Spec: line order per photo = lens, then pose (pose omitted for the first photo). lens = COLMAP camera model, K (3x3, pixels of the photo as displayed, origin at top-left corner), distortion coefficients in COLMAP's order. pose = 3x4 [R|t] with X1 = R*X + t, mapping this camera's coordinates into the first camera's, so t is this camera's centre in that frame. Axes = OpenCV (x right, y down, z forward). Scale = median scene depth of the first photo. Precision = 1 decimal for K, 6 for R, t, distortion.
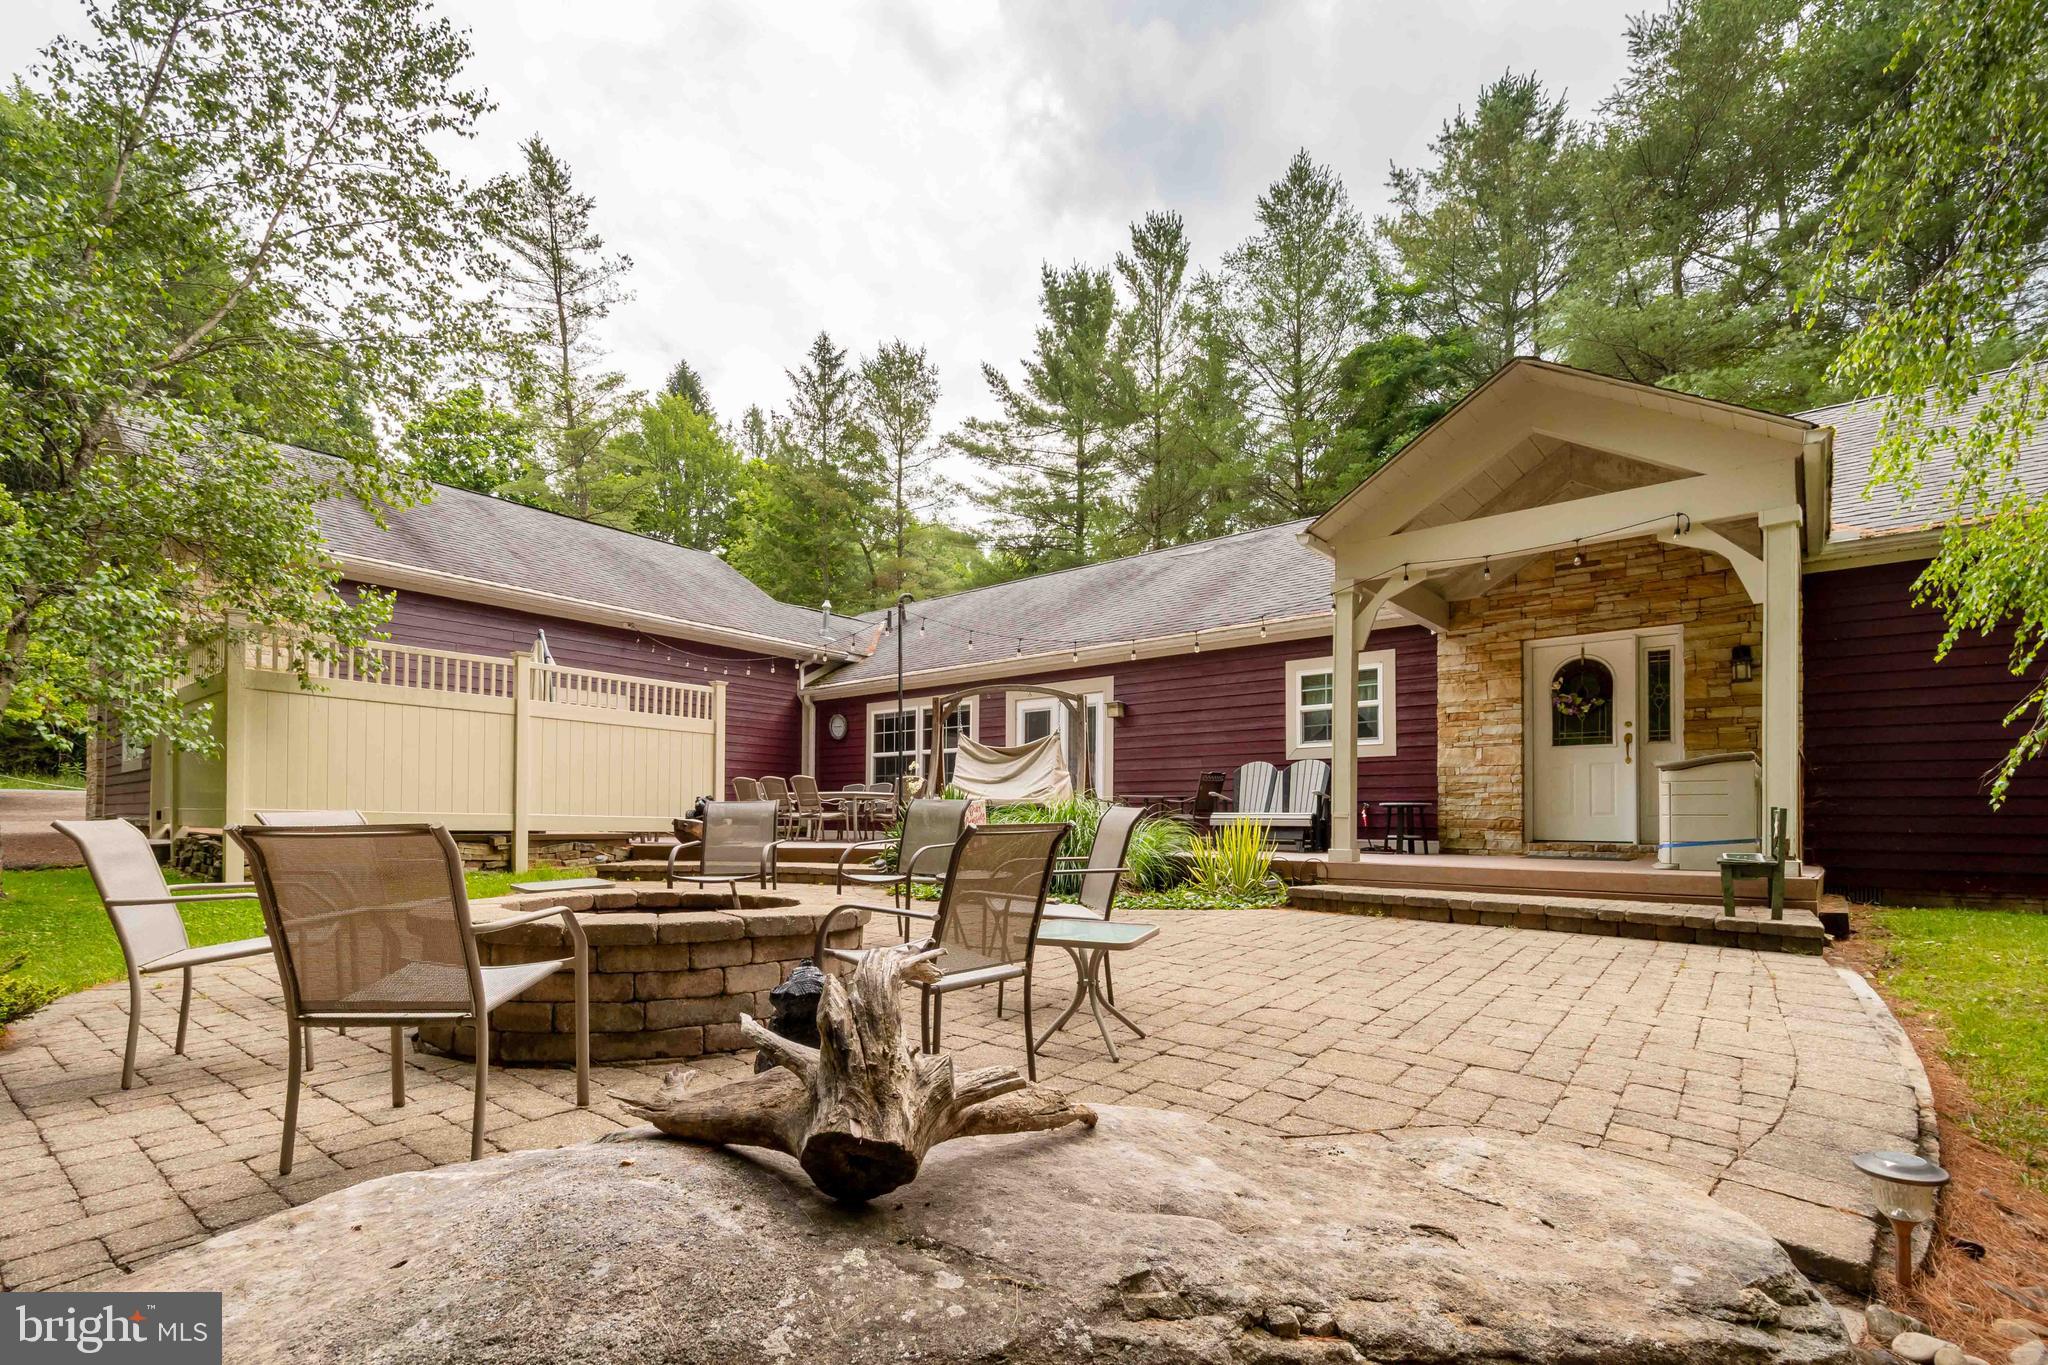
lens RADIAL K [[921.0, 0, 1080.0], [0, 921.0, 809.3], [0, 0, 1]] dist [0.014908, -0.002670]
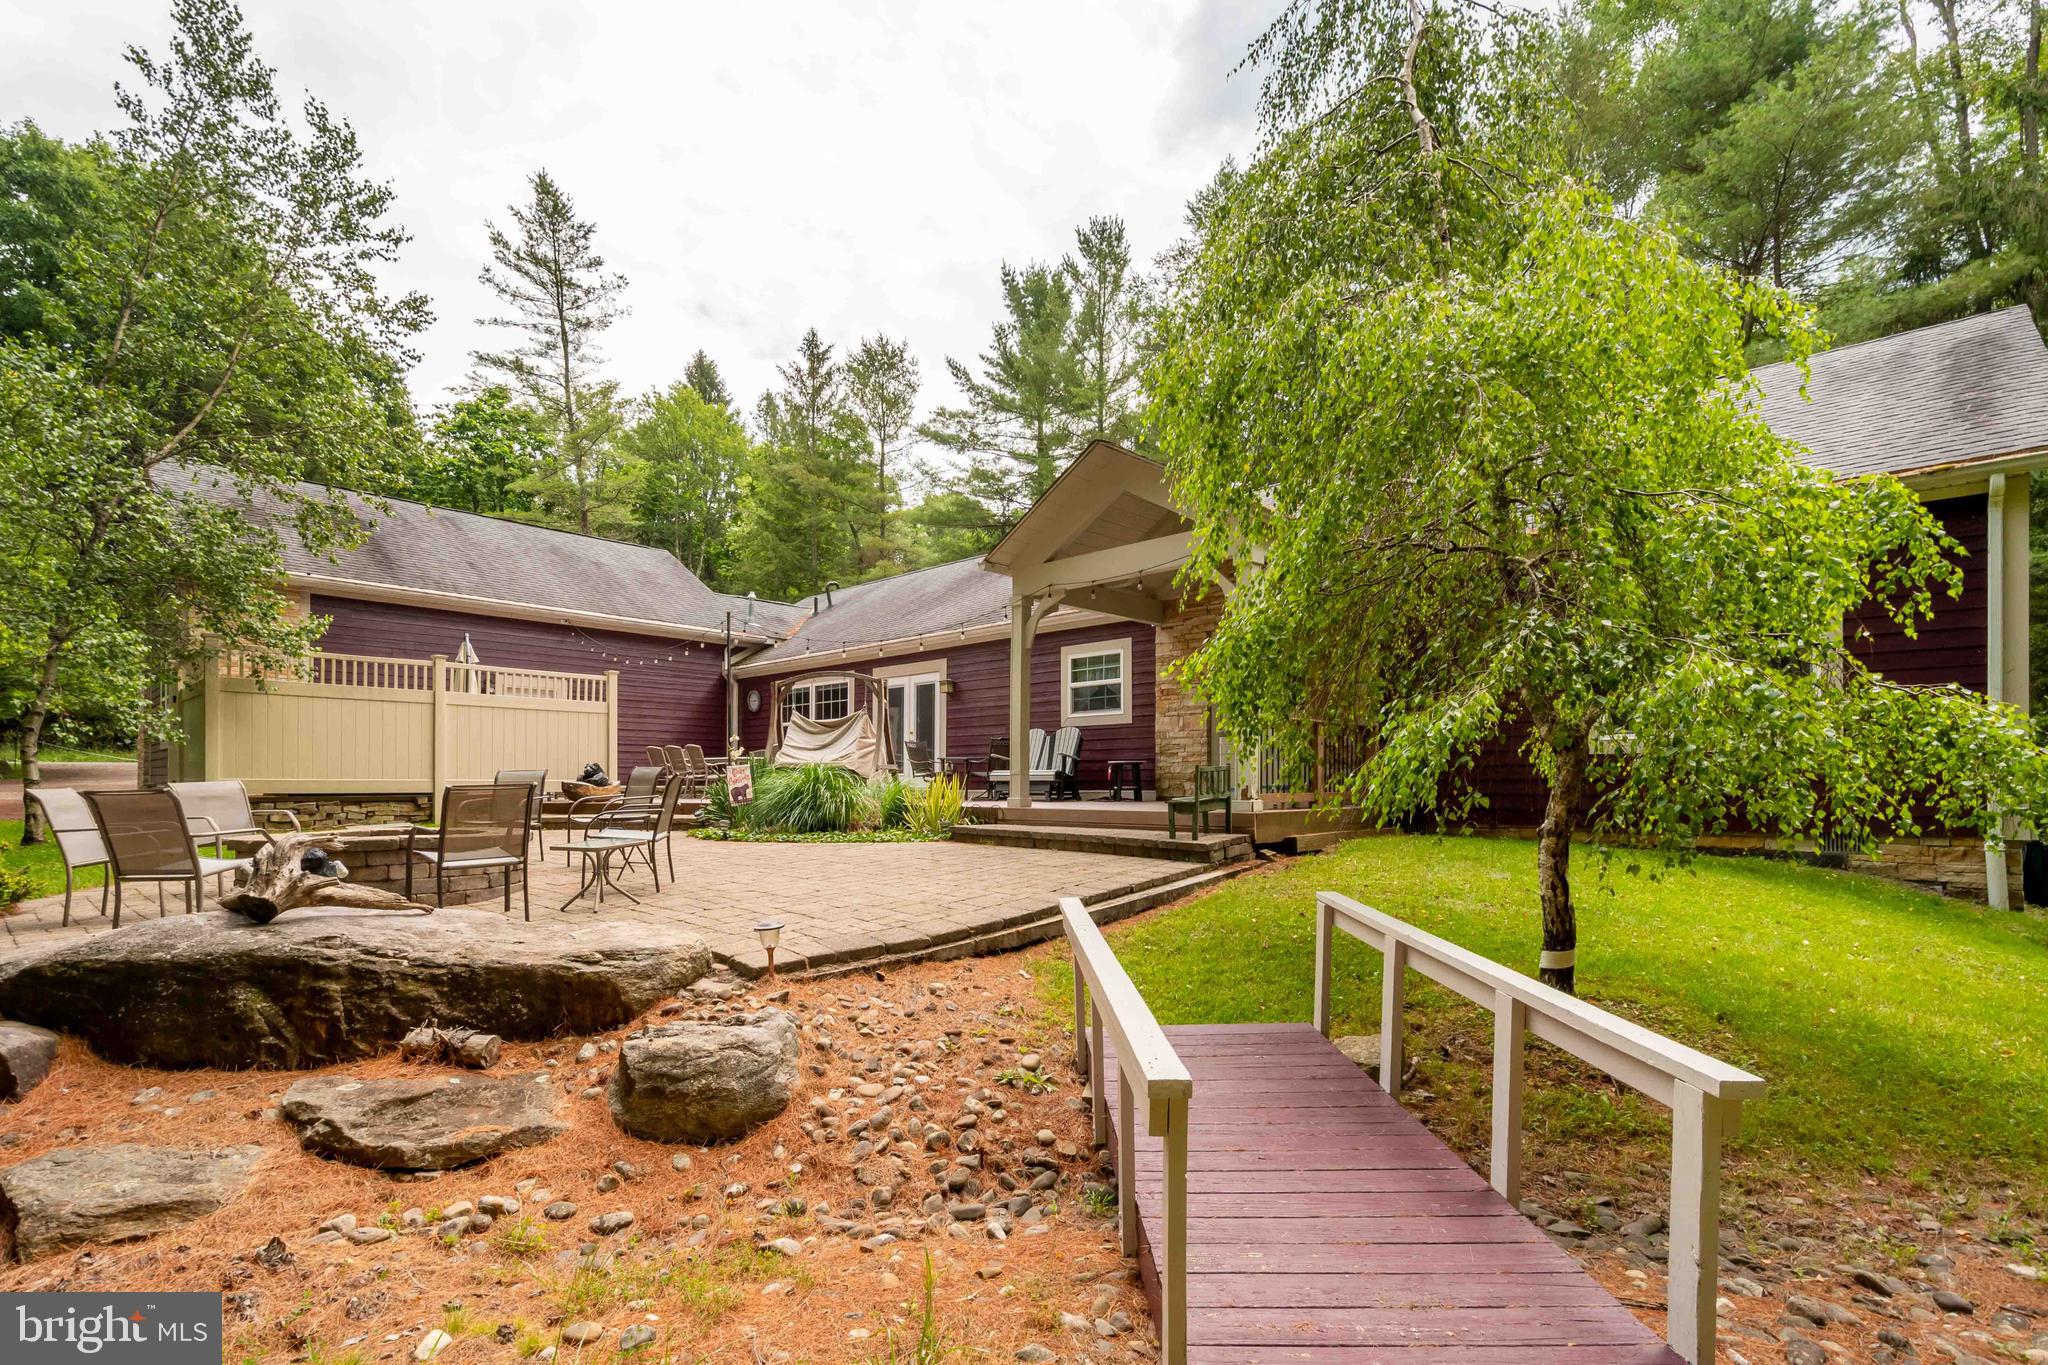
lens RADIAL K [[921.0, 0, 1102.2], [0, 921.0, 763.5], [0, 0, 1]] dist [0.014908, -0.002670]
pose [[0.999191, -0.014535, -0.037504, 0.121895], [0.014444, 0.999892, -0.002685, -0.000192], [0.037539, 0.002141, 0.999293, -0.086167]]
